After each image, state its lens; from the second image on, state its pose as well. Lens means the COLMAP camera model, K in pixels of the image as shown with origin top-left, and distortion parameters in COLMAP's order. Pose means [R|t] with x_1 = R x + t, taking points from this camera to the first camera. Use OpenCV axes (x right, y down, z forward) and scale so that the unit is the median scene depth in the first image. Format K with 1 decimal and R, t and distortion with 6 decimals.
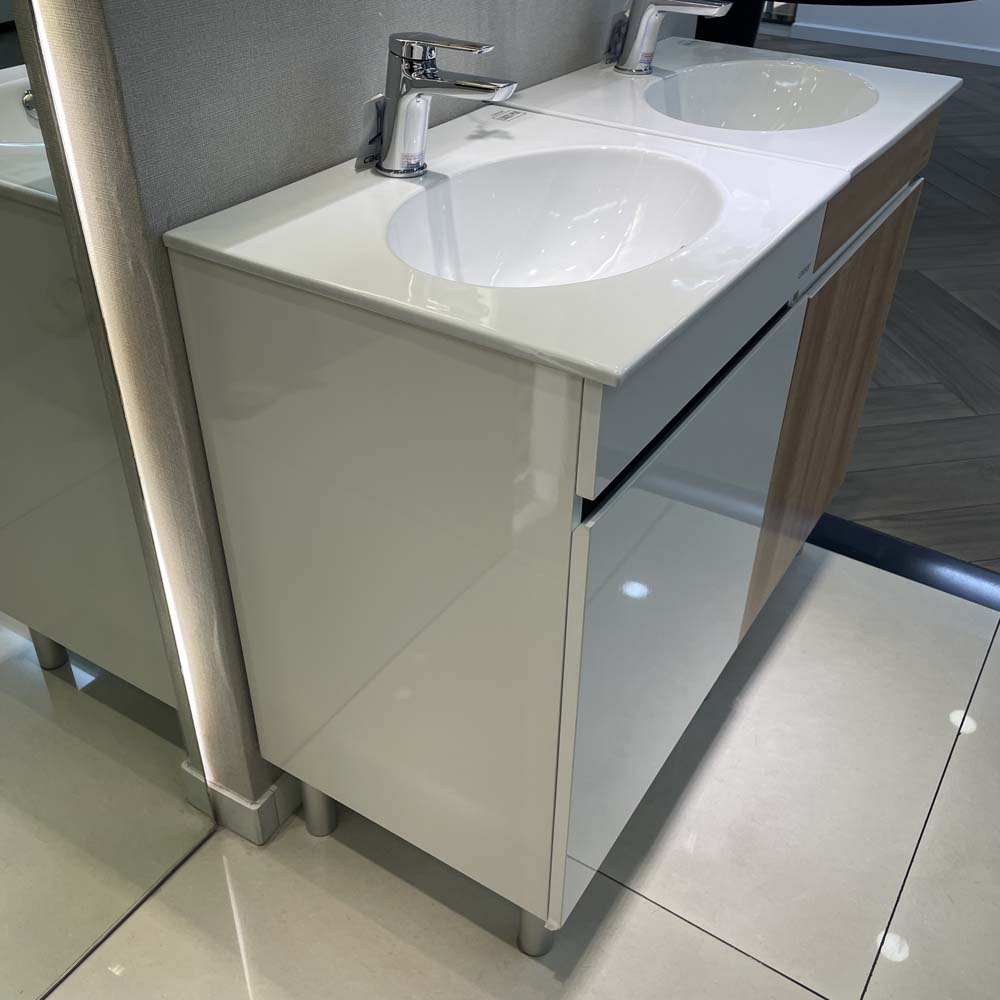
lens RADIAL K [[1015.1, 0, 500.0], [0, 1015.1, 500.0], [0, 0, 1]] dist [0.105665, -0.173476]
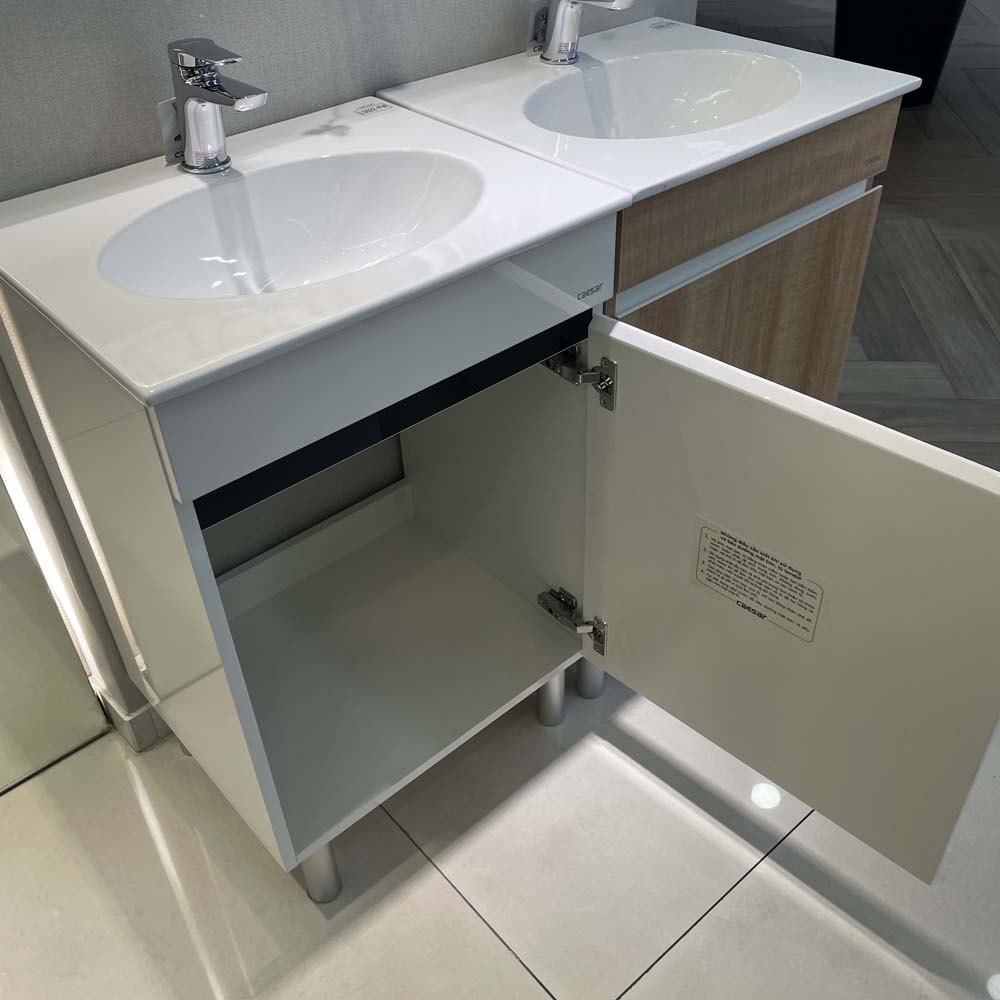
lens RADIAL K [[1015.1, 0, 500.0], [0, 1015.1, 500.0], [0, 0, 1]] dist [0.105665, -0.173476]
pose [[0.958983, 0.137711, -0.247764, 0.460459], [-0.121945, 0.989470, 0.077969, -0.088312], [0.255892, -0.044557, 0.965678, 0.025816]]
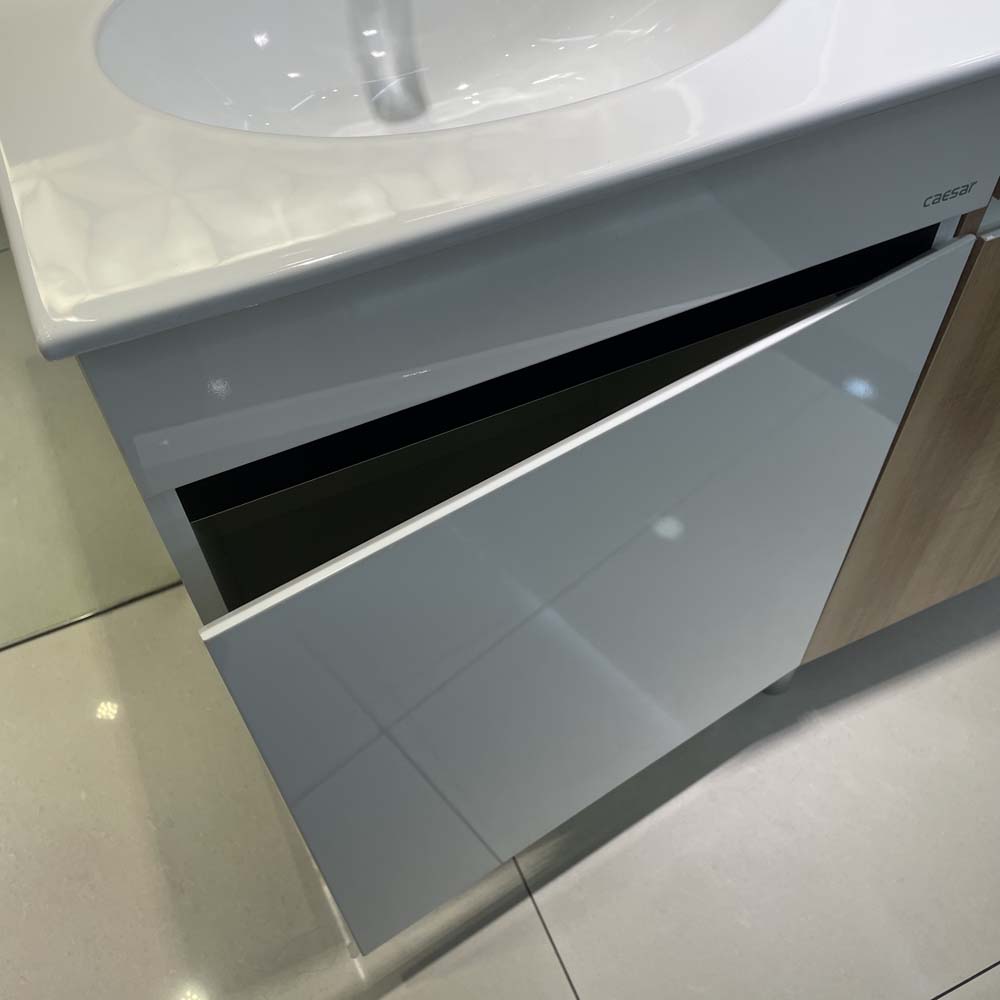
lens RADIAL K [[1015.1, 0, 500.0], [0, 1015.1, 500.0], [0, 0, 1]] dist [0.105665, -0.173476]
pose [[0.843869, 0.401931, -0.355438, 0.337984], [-0.284515, 0.896854, 0.338680, -0.186946], [0.454902, -0.184674, 0.871183, 0.367033]]
